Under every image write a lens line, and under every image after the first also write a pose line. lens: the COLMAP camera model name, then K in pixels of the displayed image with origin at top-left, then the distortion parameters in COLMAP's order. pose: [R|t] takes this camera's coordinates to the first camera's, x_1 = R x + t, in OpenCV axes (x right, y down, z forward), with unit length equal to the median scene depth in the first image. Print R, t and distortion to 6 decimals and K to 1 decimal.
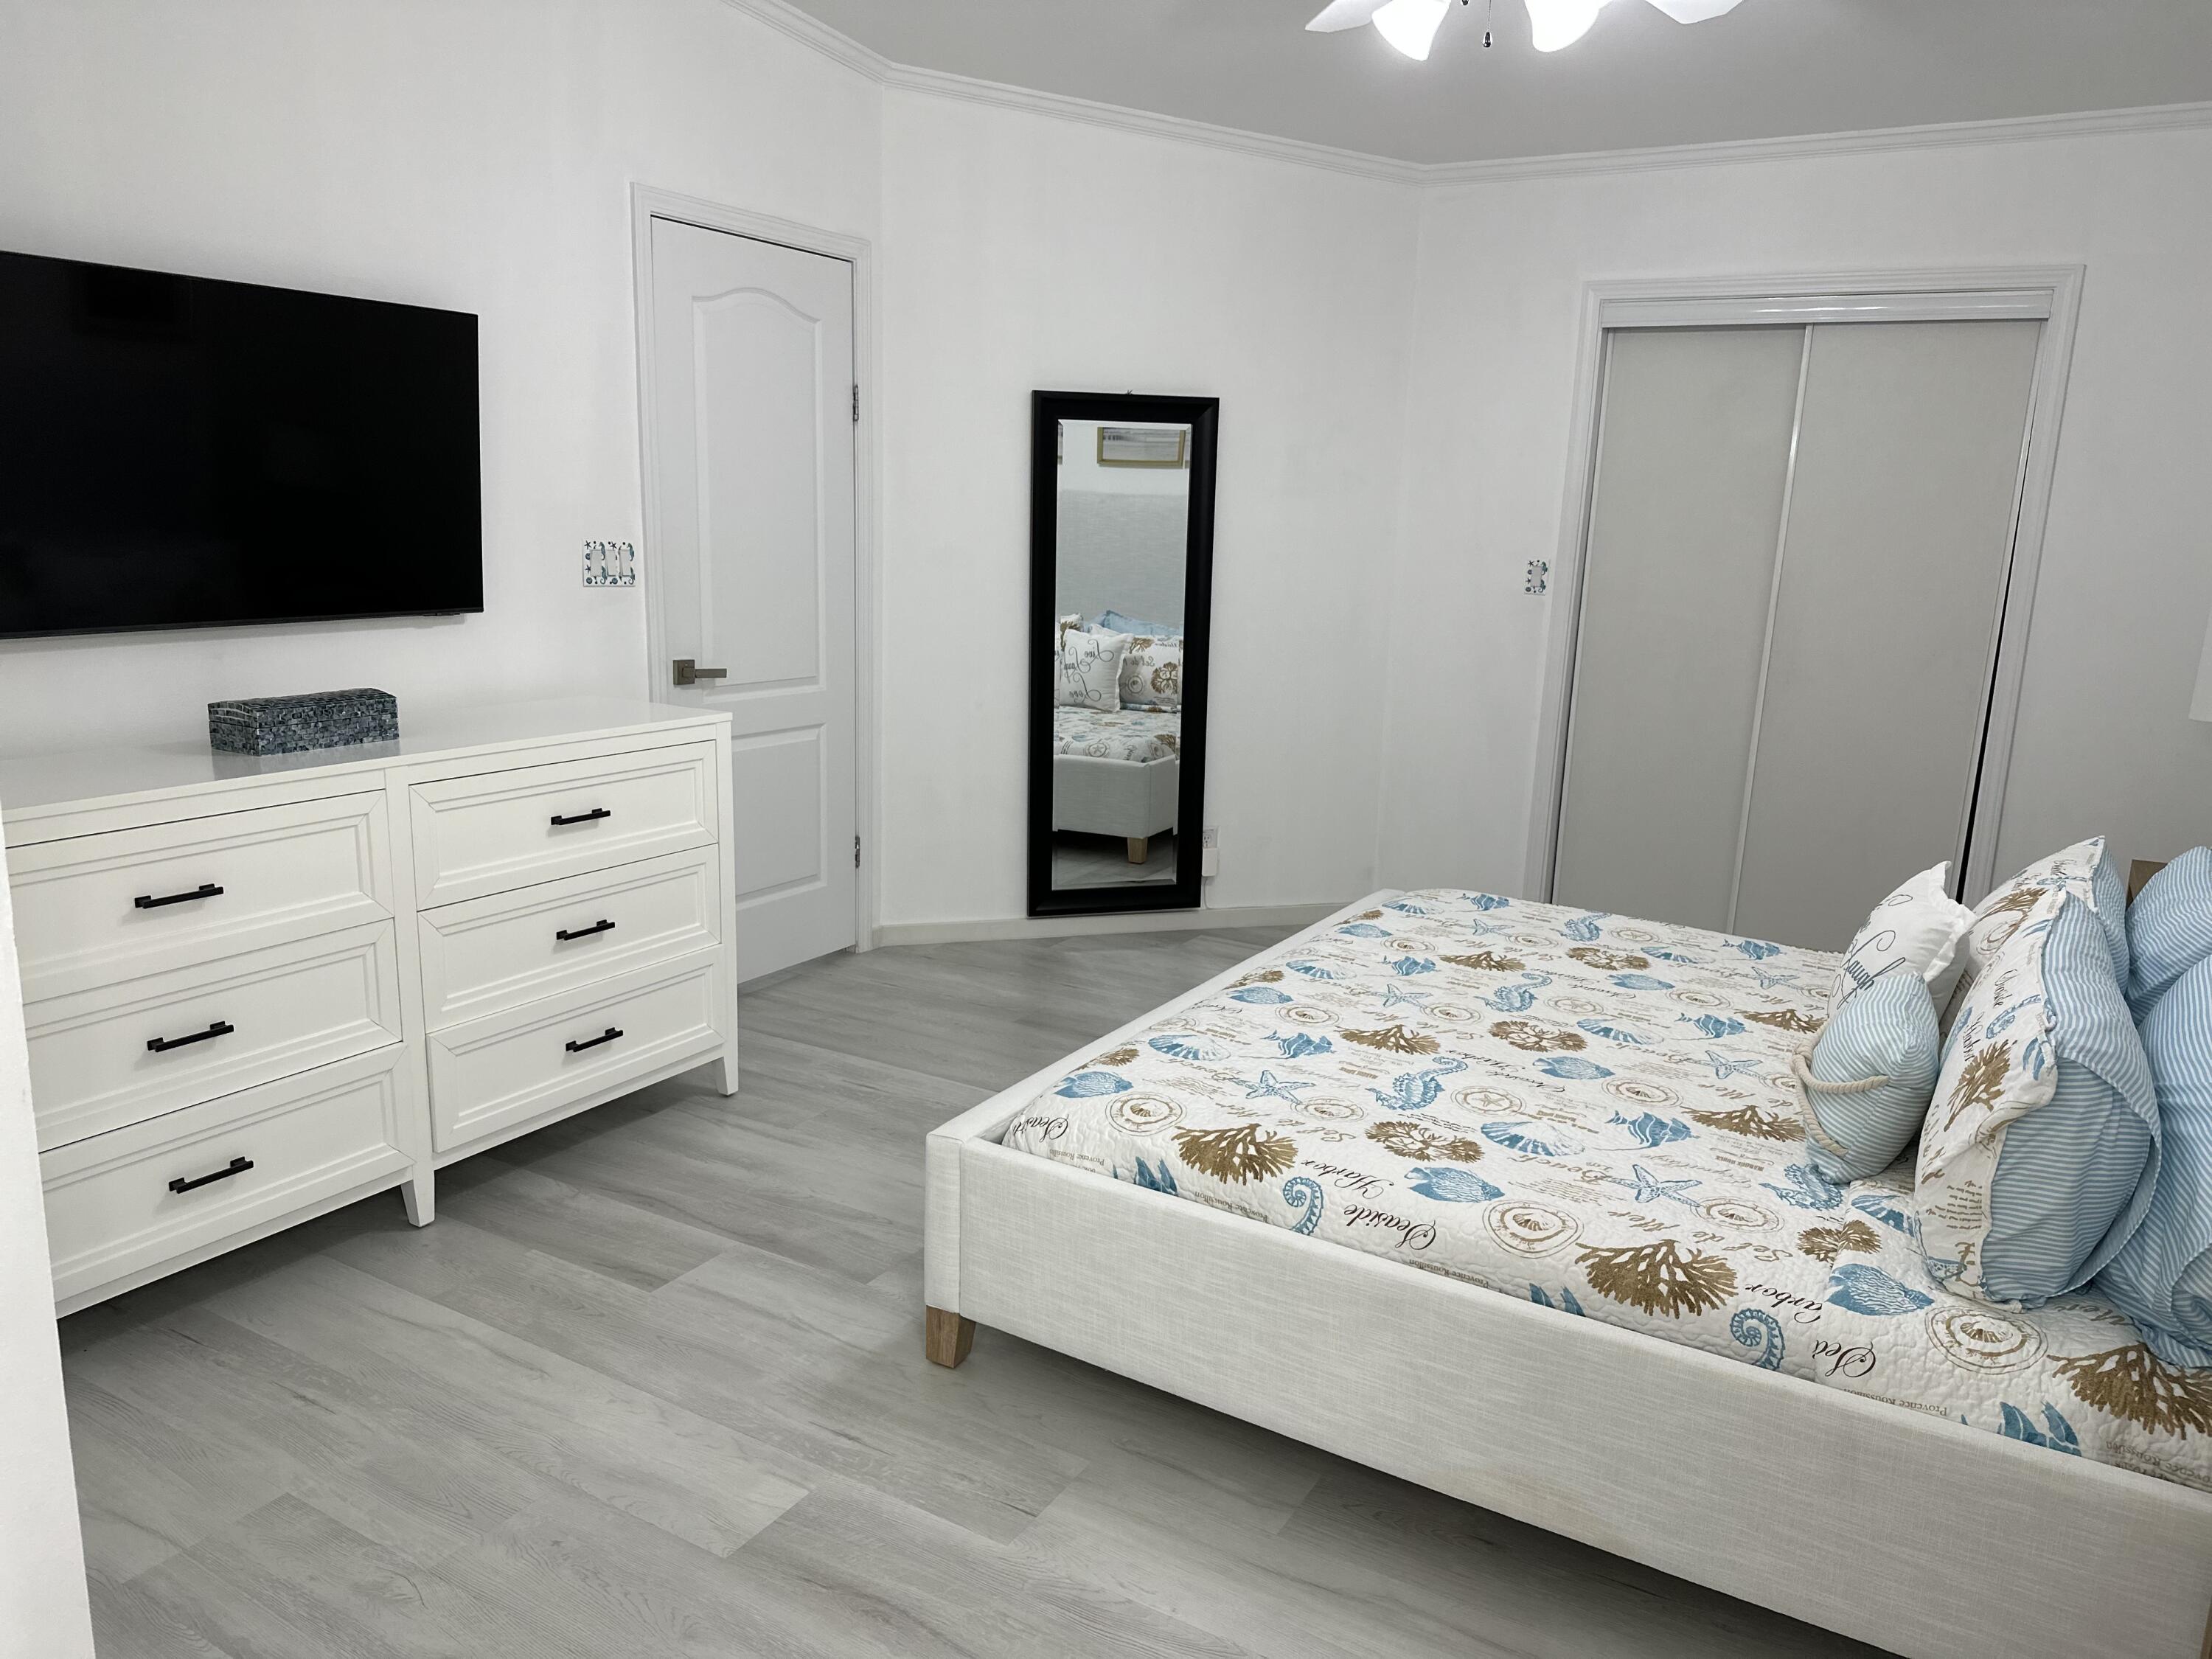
lens RADIAL K [[1547.4, 0, 1101.3], [0, 1547.4, 843.1], [0, 0, 1]] dist [0.101349, -0.171571]
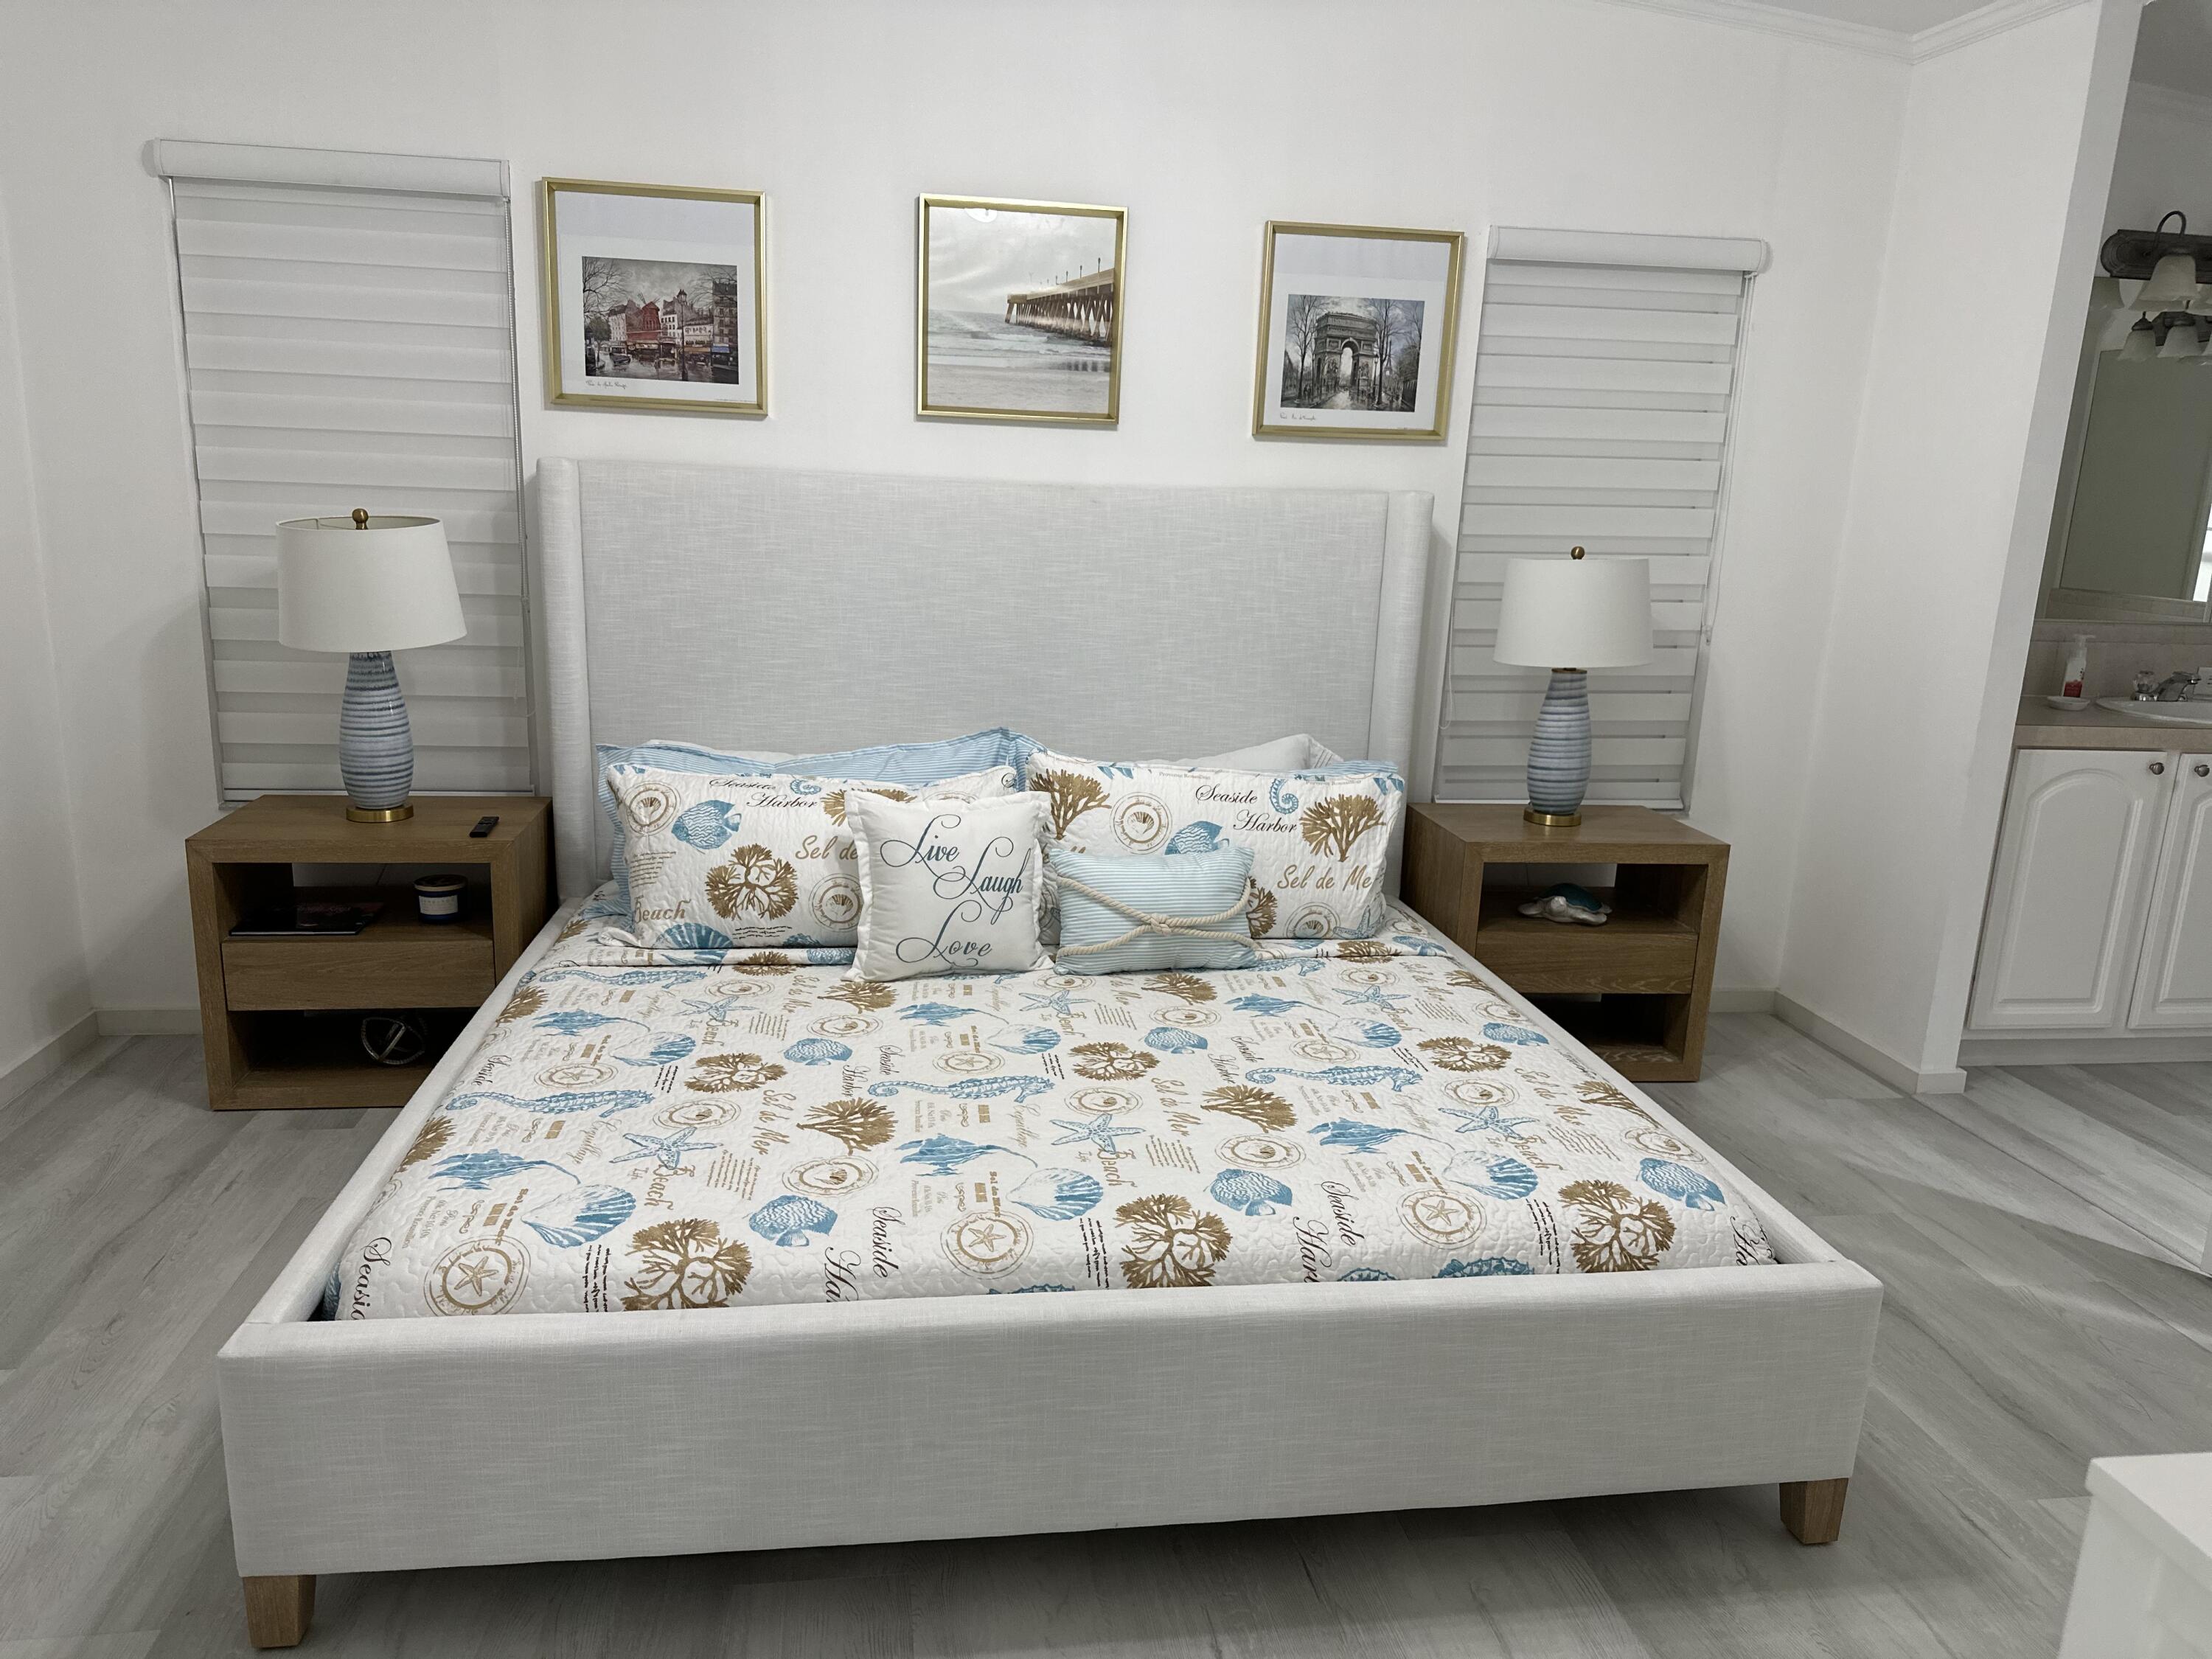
lens RADIAL K [[1547.4, 0, 1101.3], [0, 1547.4, 843.1], [0, 0, 1]] dist [0.101349, -0.171571]
pose [[-0.616929, -0.231759, 0.752121, -0.337962], [0.116340, 0.918304, 0.378396, -0.308869], [-0.778372, 0.320945, -0.539565, 1.341172]]
